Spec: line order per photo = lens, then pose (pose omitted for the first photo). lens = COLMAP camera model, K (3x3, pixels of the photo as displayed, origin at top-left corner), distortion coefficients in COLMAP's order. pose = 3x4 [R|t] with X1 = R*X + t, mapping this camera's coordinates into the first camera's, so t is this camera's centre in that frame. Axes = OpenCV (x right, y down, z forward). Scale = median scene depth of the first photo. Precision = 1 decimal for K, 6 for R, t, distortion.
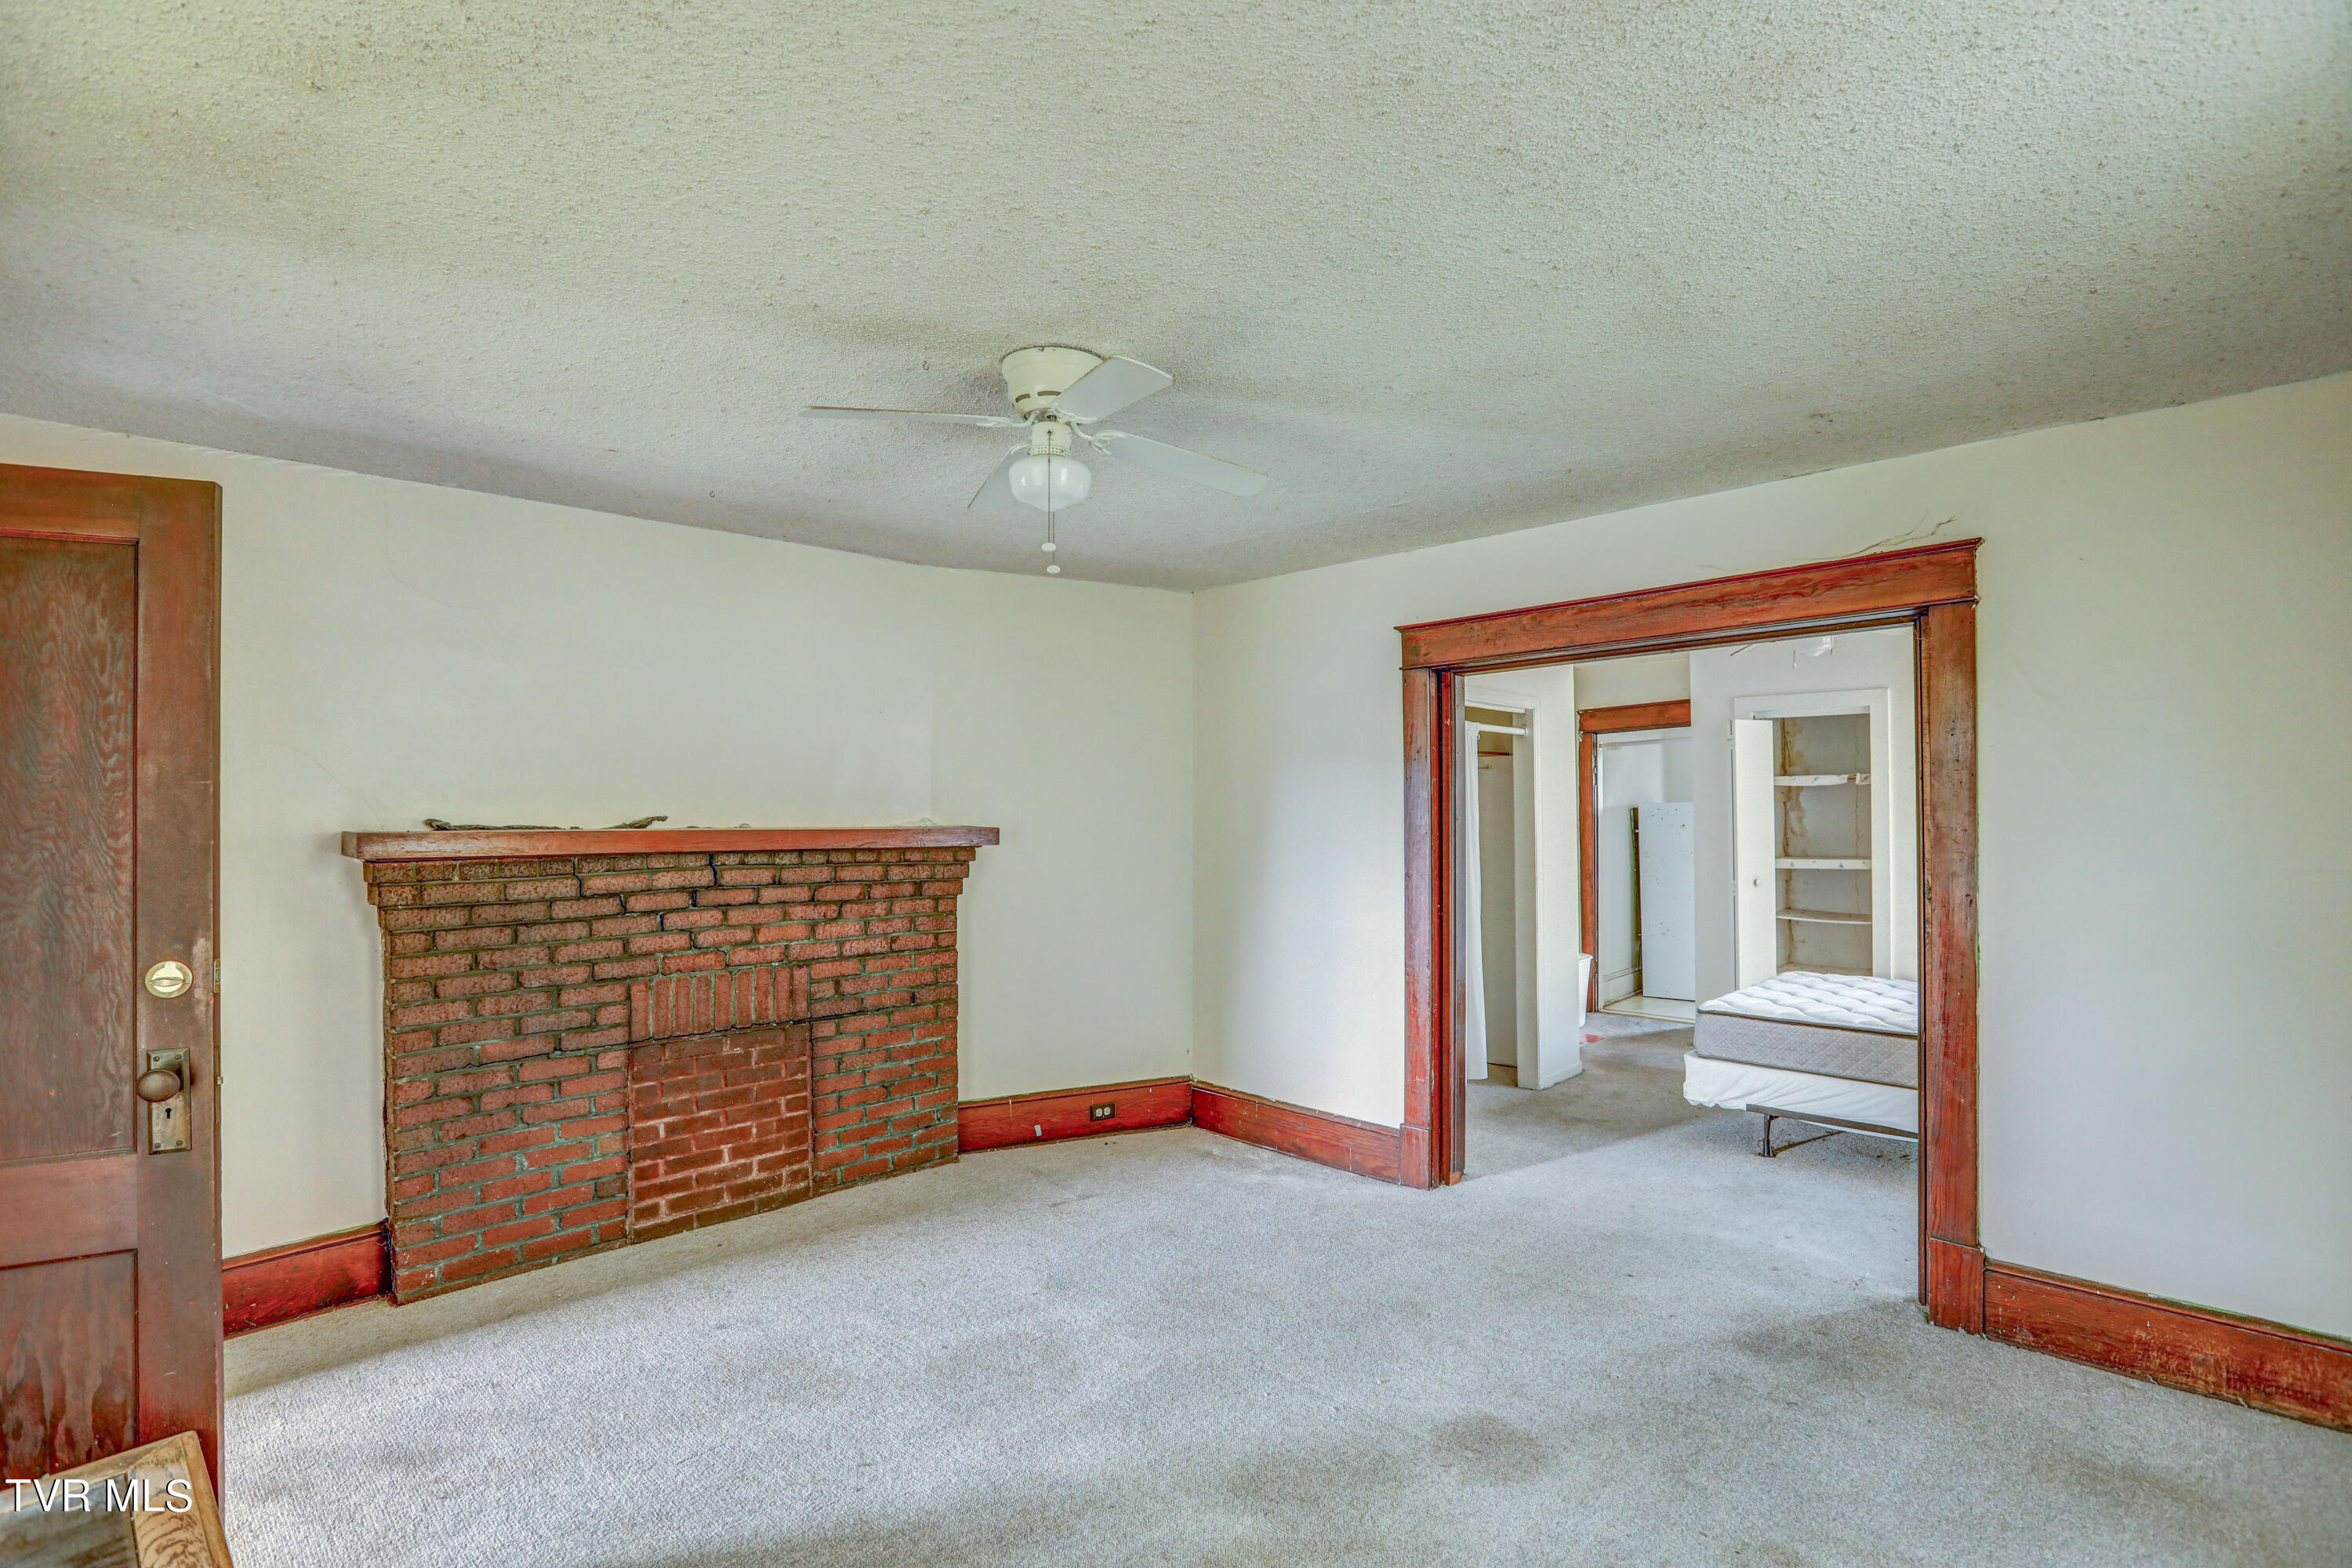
lens RADIAL K [[1060.6, 0, 1170.1], [0, 1060.6, 789.7], [0, 0, 1]] dist [-0.061793, 0.020864]
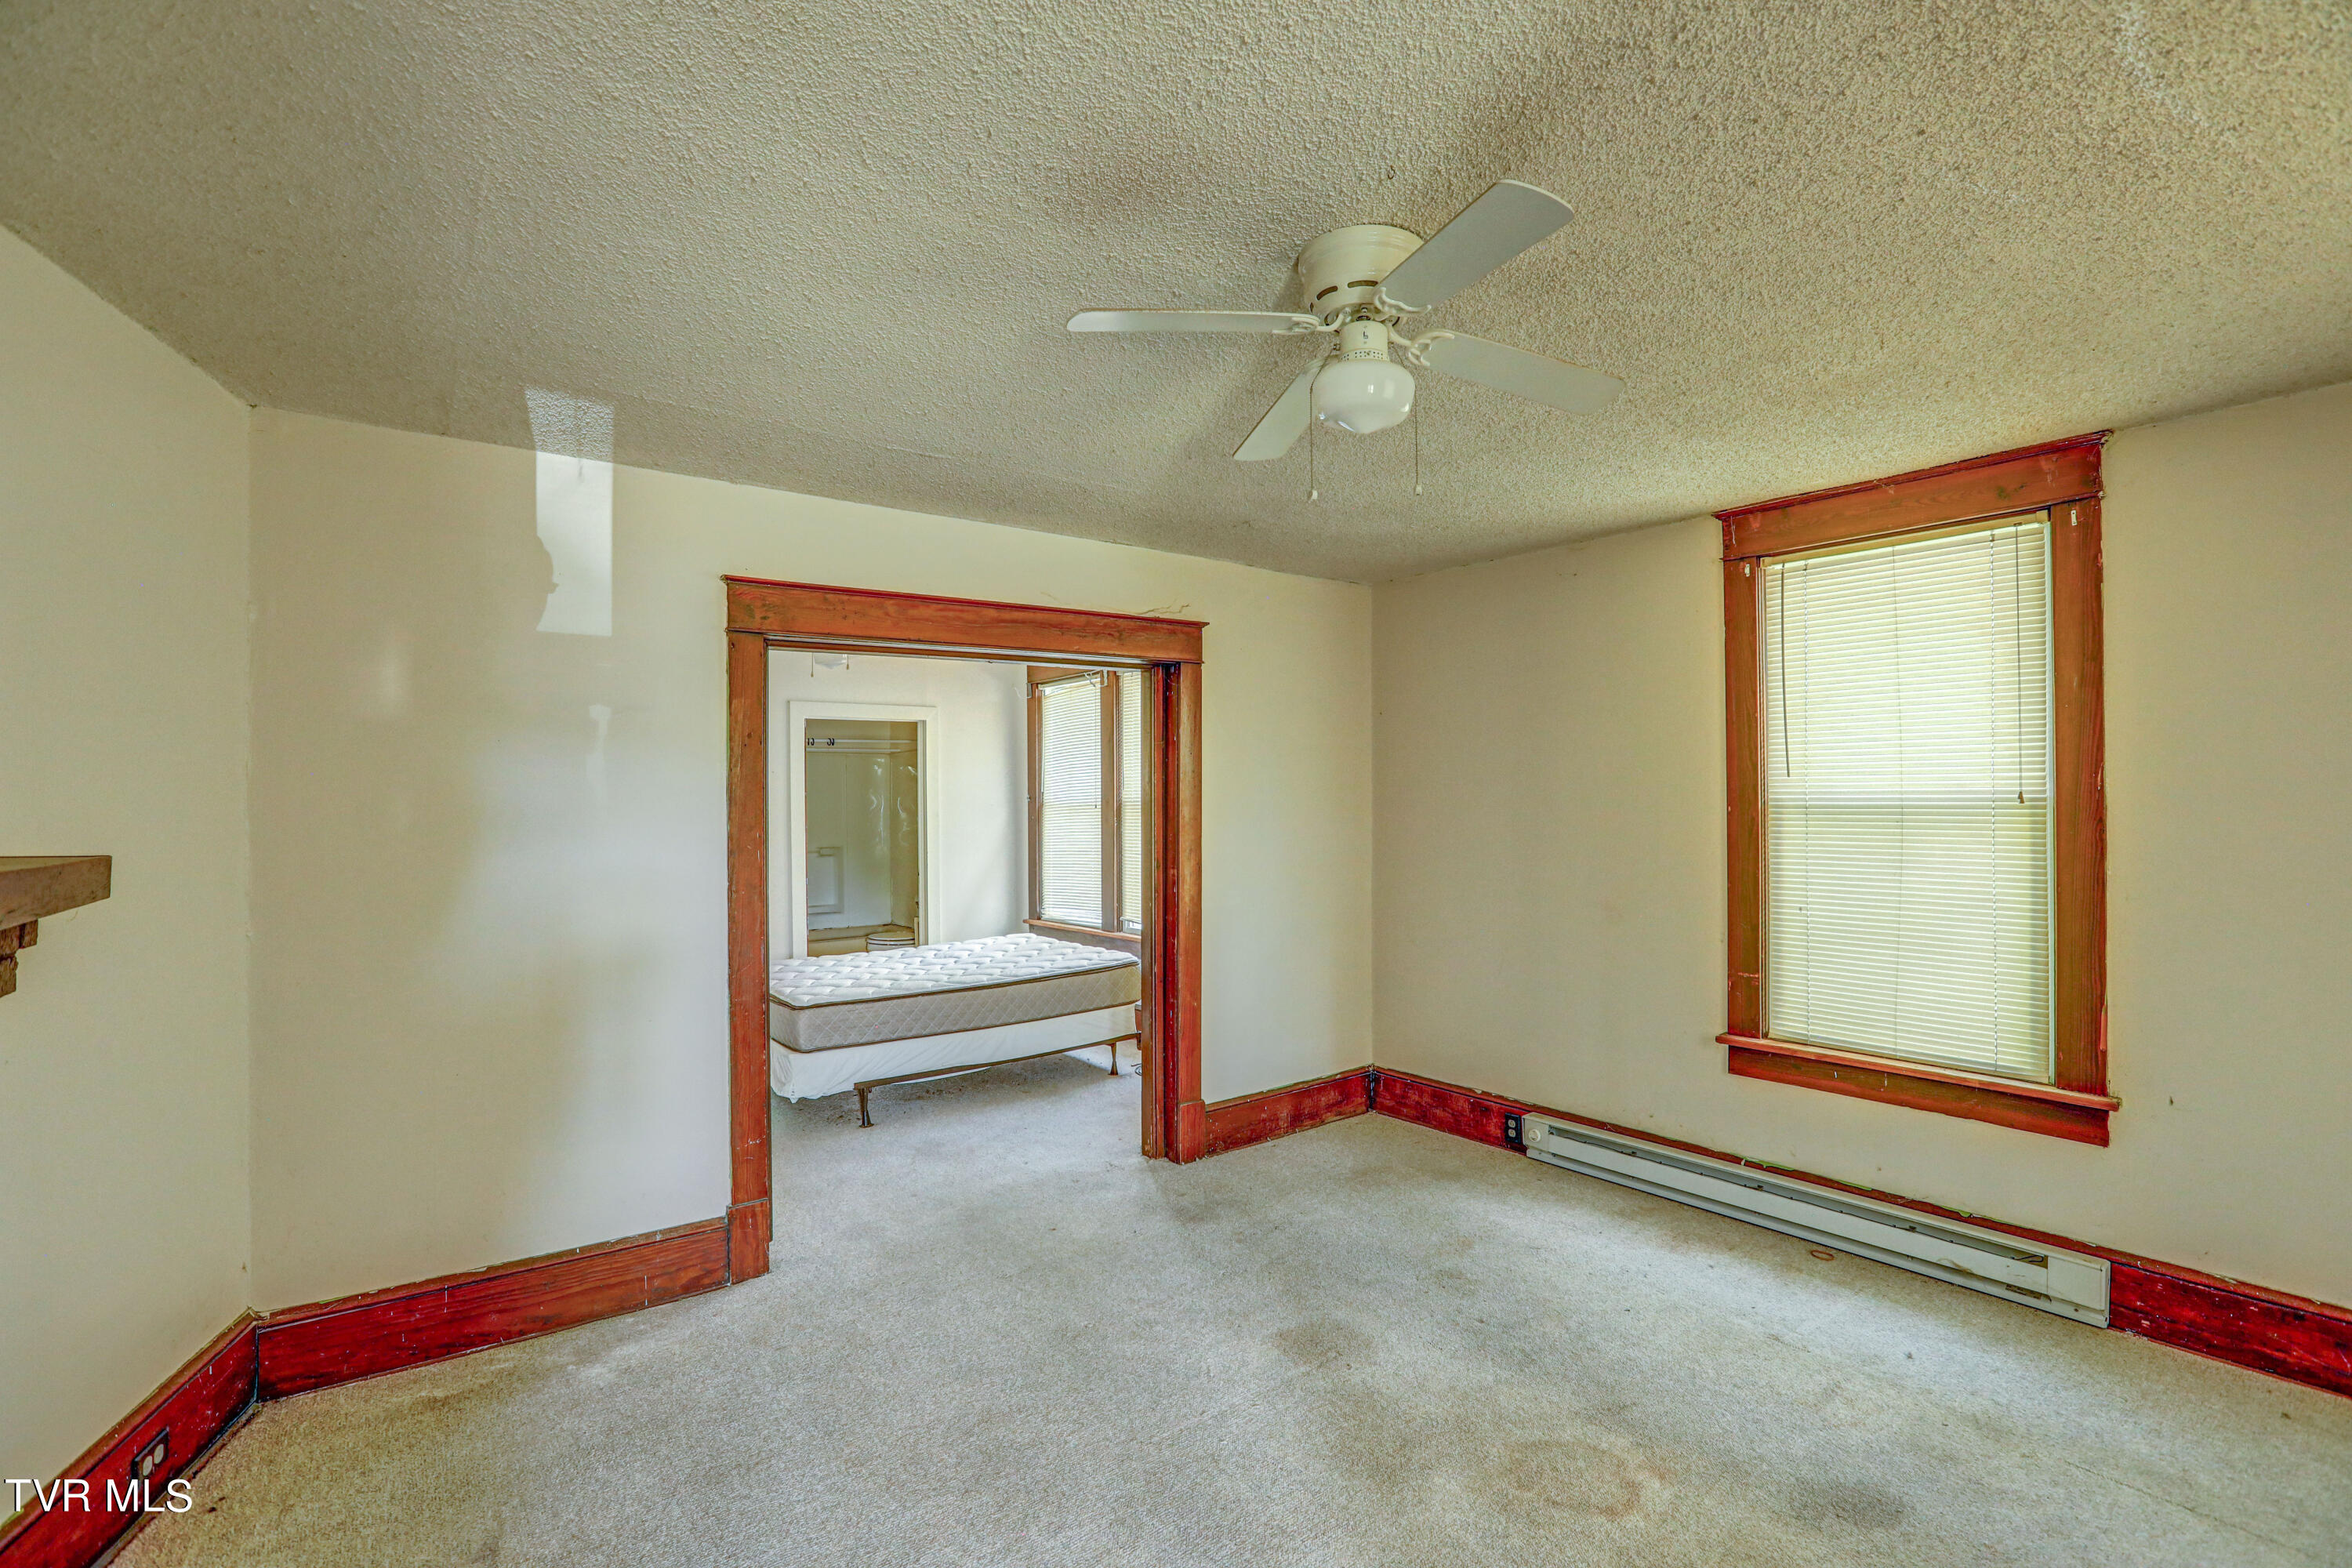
lens RADIAL K [[1060.6, 0, 1170.1], [0, 1060.6, 789.7], [0, 0, 1]] dist [-0.061793, 0.020864]
pose [[0.155135, 0.011979, 0.987821, -0.636126], [-0.007506, 0.999912, -0.010946, 0.013495], [-0.987865, -0.005717, 0.155212, 0.701045]]
